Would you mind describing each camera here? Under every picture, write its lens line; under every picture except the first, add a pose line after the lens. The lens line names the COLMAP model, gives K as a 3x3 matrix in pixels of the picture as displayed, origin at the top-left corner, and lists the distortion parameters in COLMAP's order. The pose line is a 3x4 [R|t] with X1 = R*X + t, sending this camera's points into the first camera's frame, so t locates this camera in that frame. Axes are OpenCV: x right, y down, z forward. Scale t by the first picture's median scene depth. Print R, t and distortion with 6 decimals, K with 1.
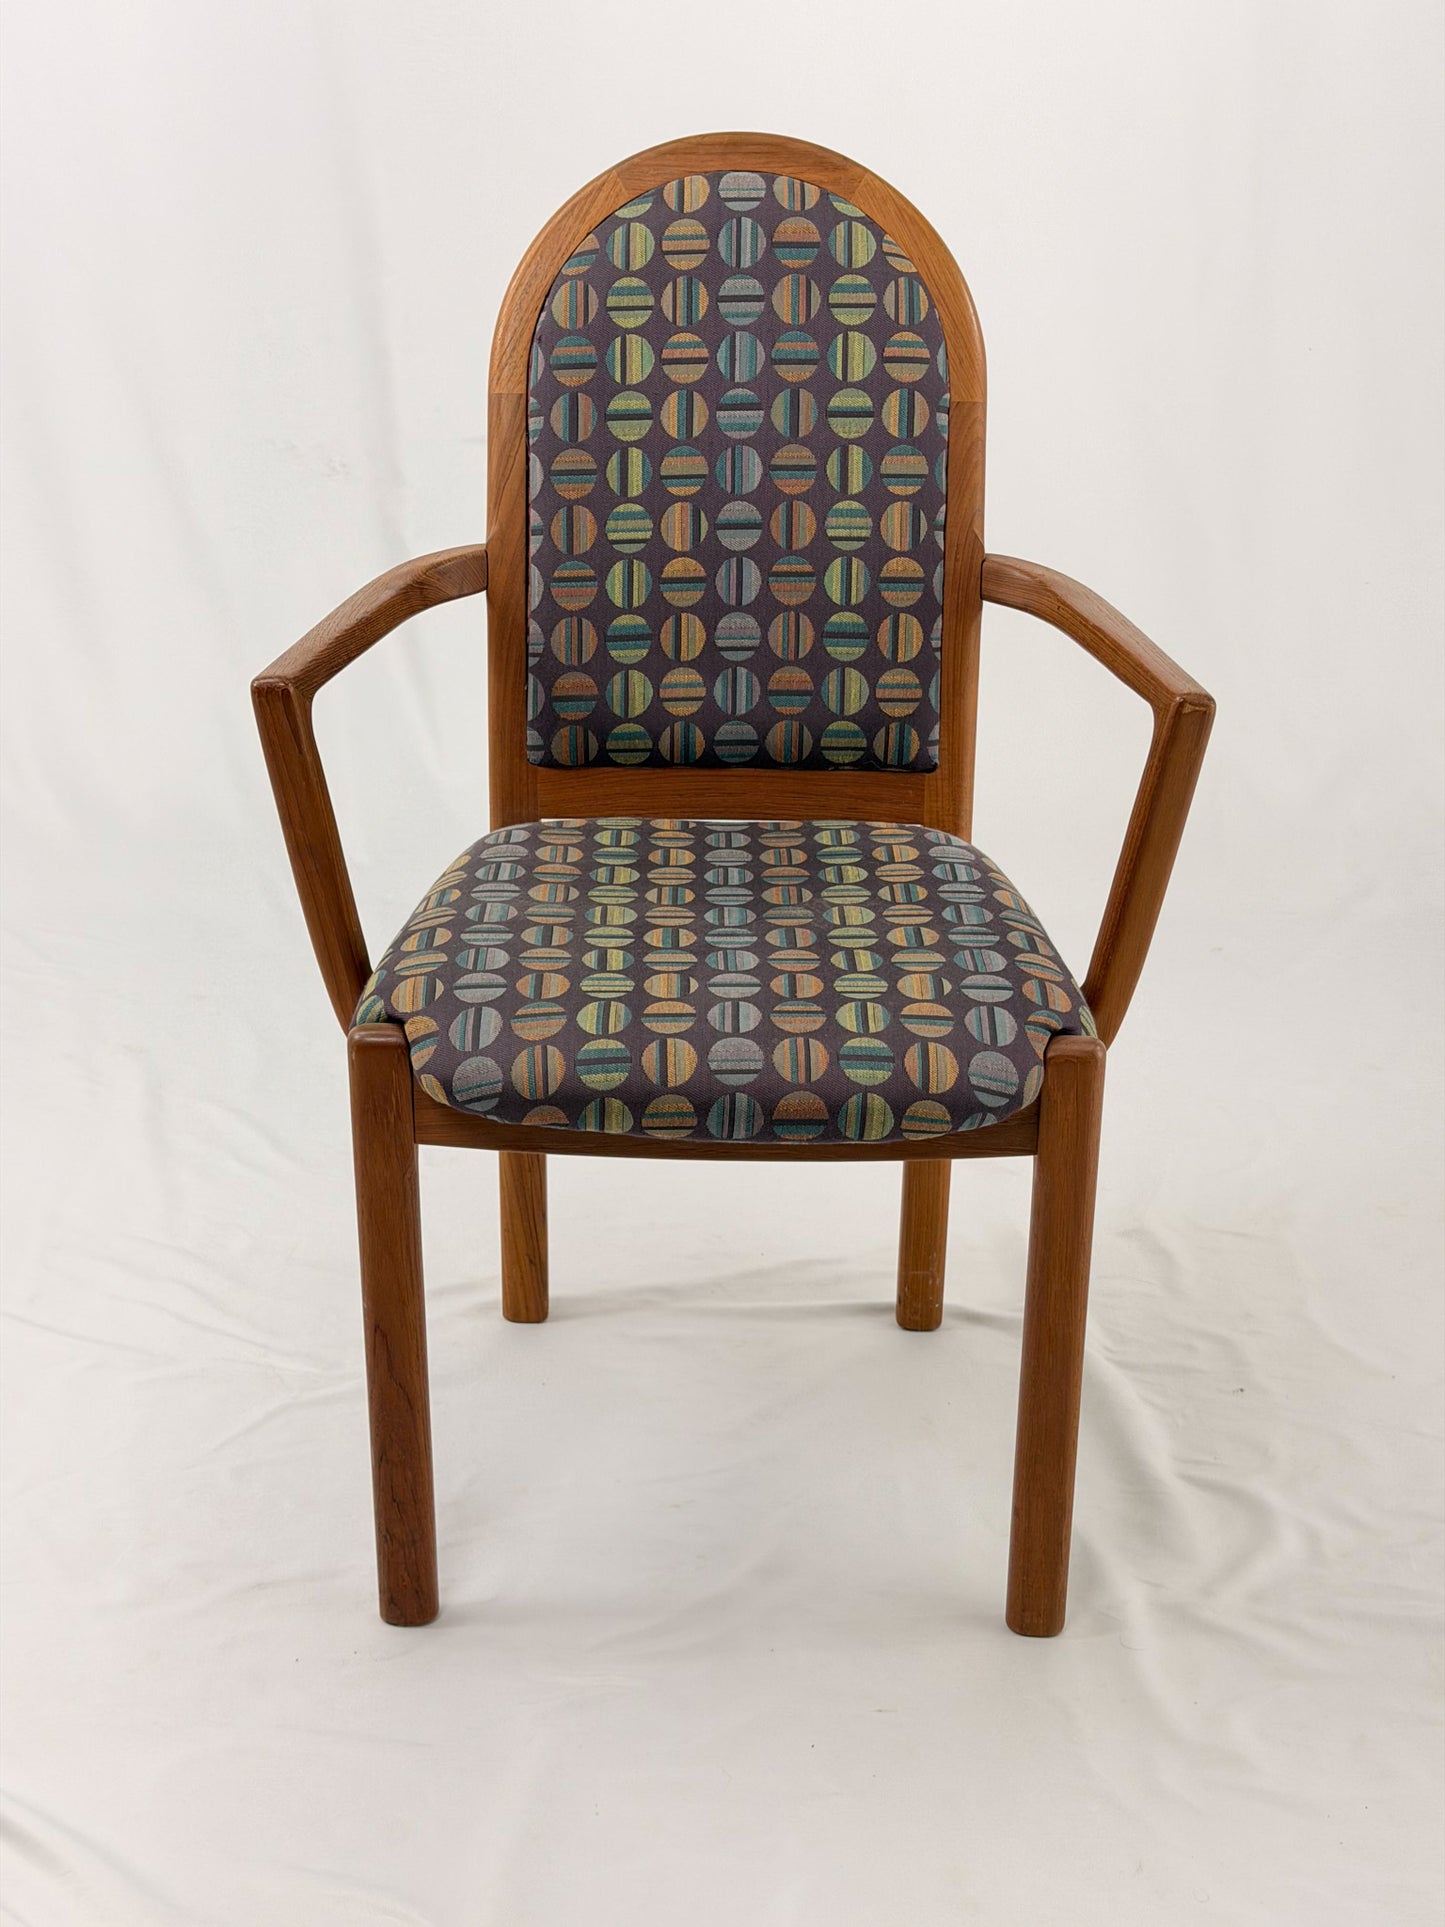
lens RADIAL K [[2436.5, 0, 722.5], [0, 2436.5, 963.5], [0, 0, 1]] dist [0.062150, 0.004602]
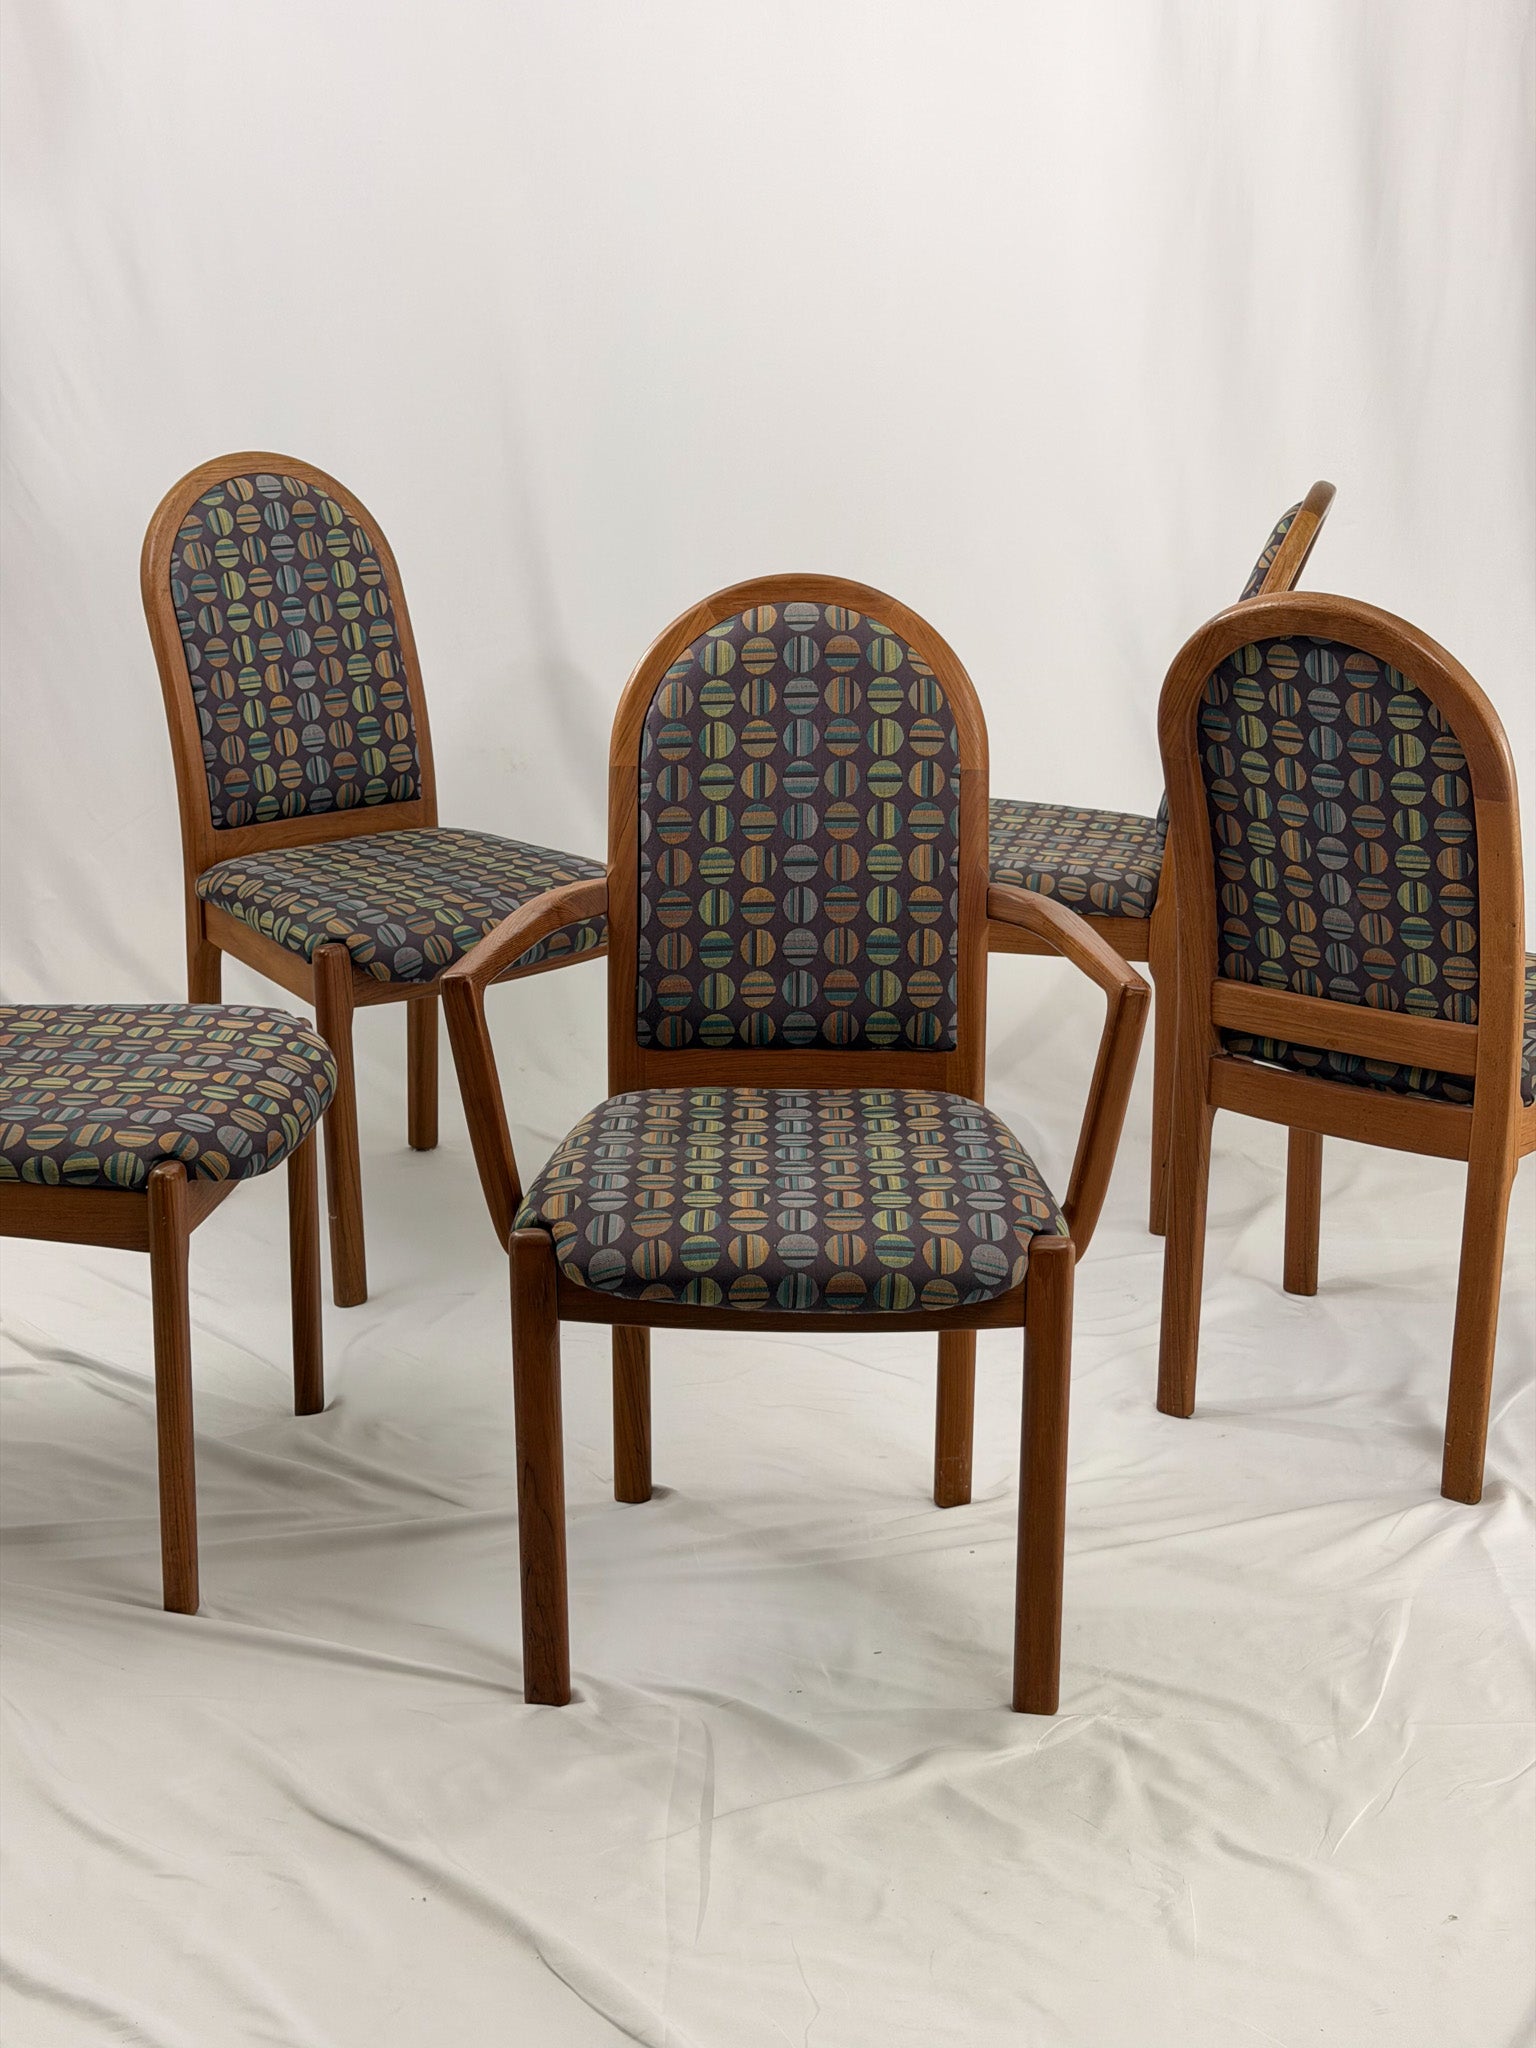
lens RADIAL K [[2589.5, 0, 768.0], [0, 2589.5, 1024.0], [0, 0, 1]] dist [0.062150, 0.004602]
pose [[0.999899, -0.005647, -0.013065, 0.007023], [0.004042, 0.992794, -0.119769, 0.073324], [0.013648, 0.119704, 0.992716, -0.372352]]
